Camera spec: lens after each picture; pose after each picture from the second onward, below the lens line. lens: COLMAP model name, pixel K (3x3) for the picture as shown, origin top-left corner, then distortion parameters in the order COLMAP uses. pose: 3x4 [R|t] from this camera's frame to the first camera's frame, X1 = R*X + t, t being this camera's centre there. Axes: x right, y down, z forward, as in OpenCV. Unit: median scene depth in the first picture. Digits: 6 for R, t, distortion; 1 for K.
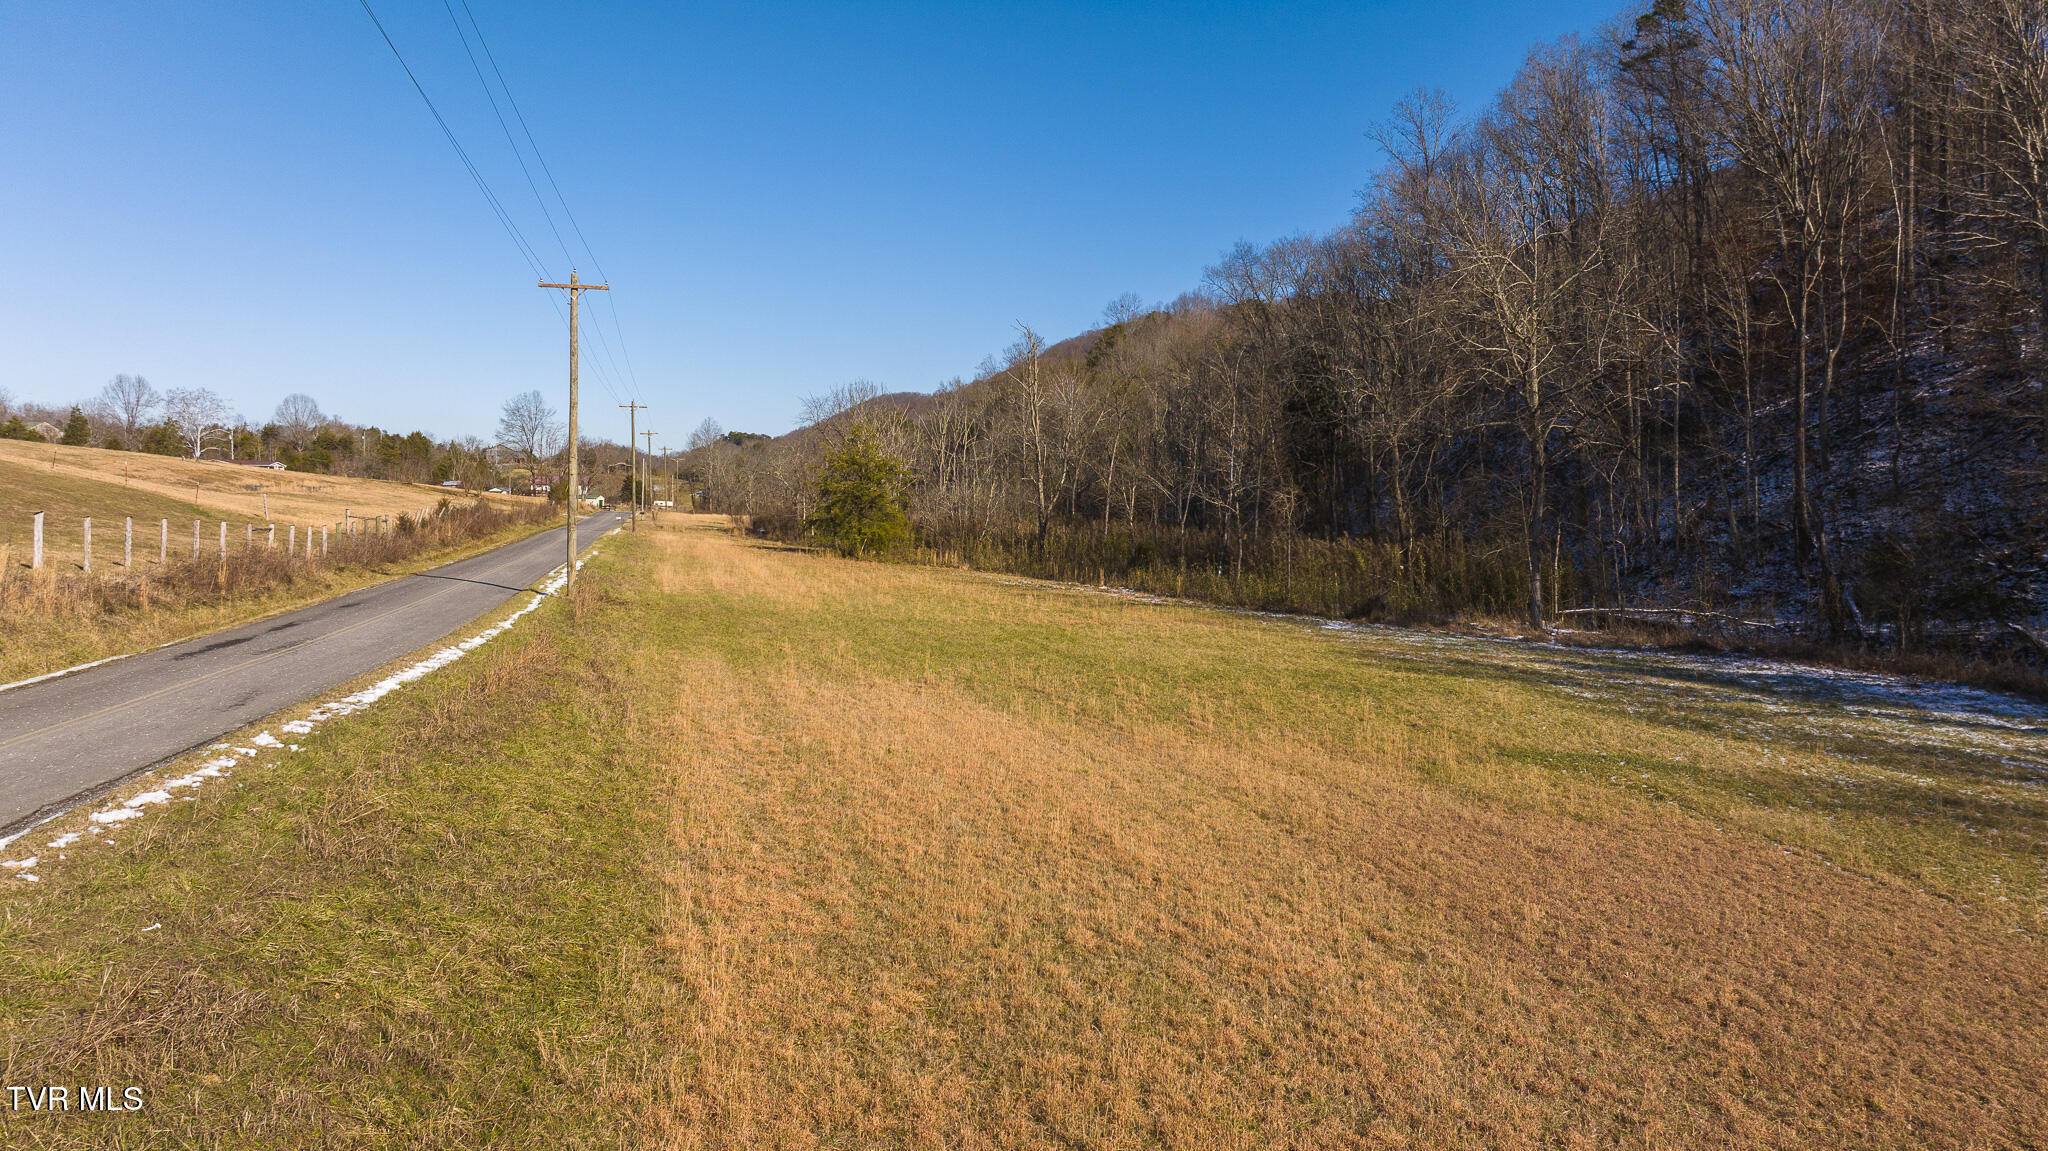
lens RADIAL K [[1439.2, 0, 1024.0], [0, 1439.2, 575.5], [0, 0, 1]] dist [-0.039966, 0.042636]
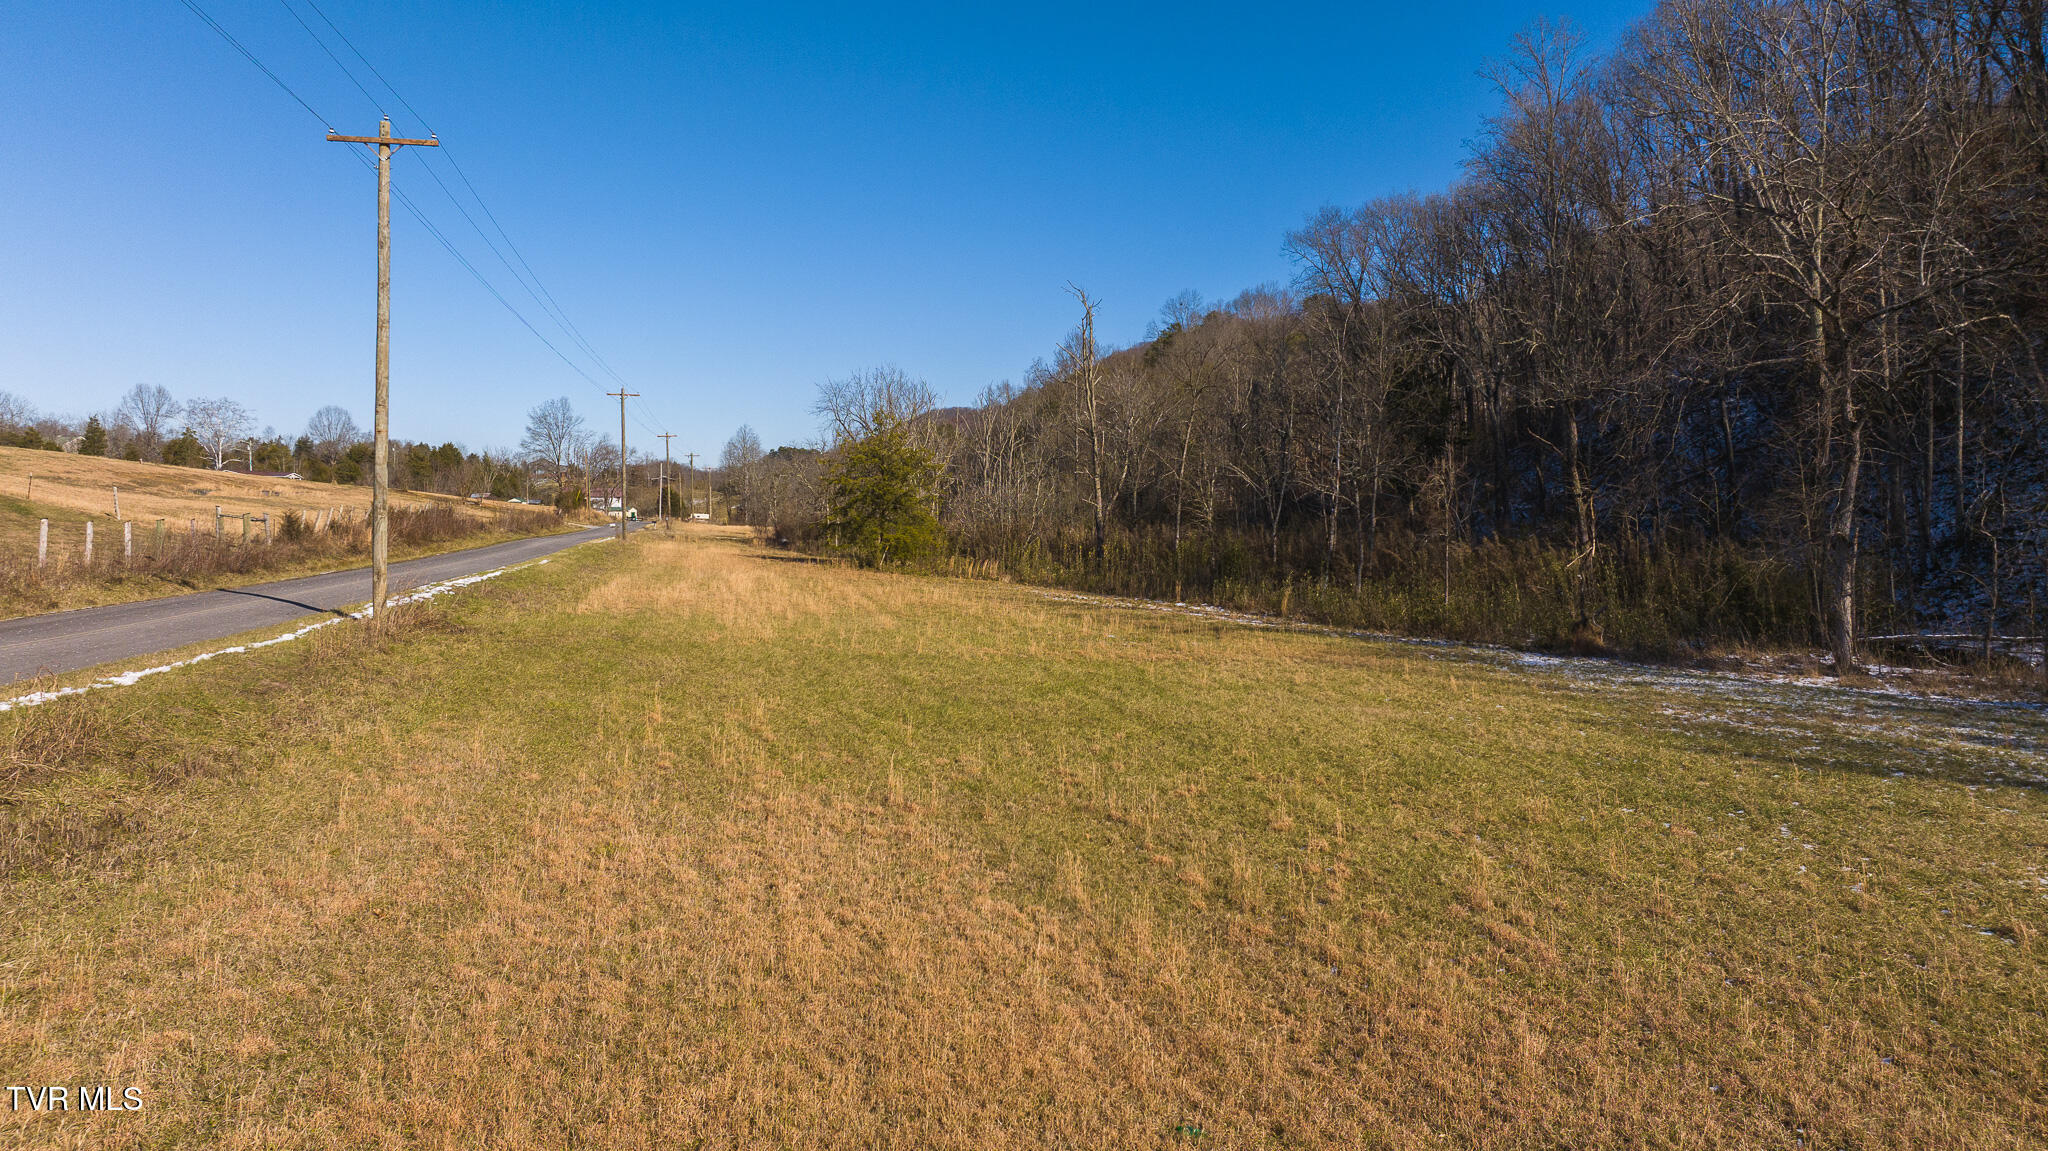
lens RADIAL K [[1439.2, 0, 1024.0], [0, 1439.2, 575.5], [0, 0, 1]] dist [-0.039966, 0.042636]
pose [[0.999339, -0.001782, -0.036302, -0.000647], [0.001380, 0.999937, -0.011101, 0.000602], [0.036319, 0.011044, 0.999279, 0.118666]]
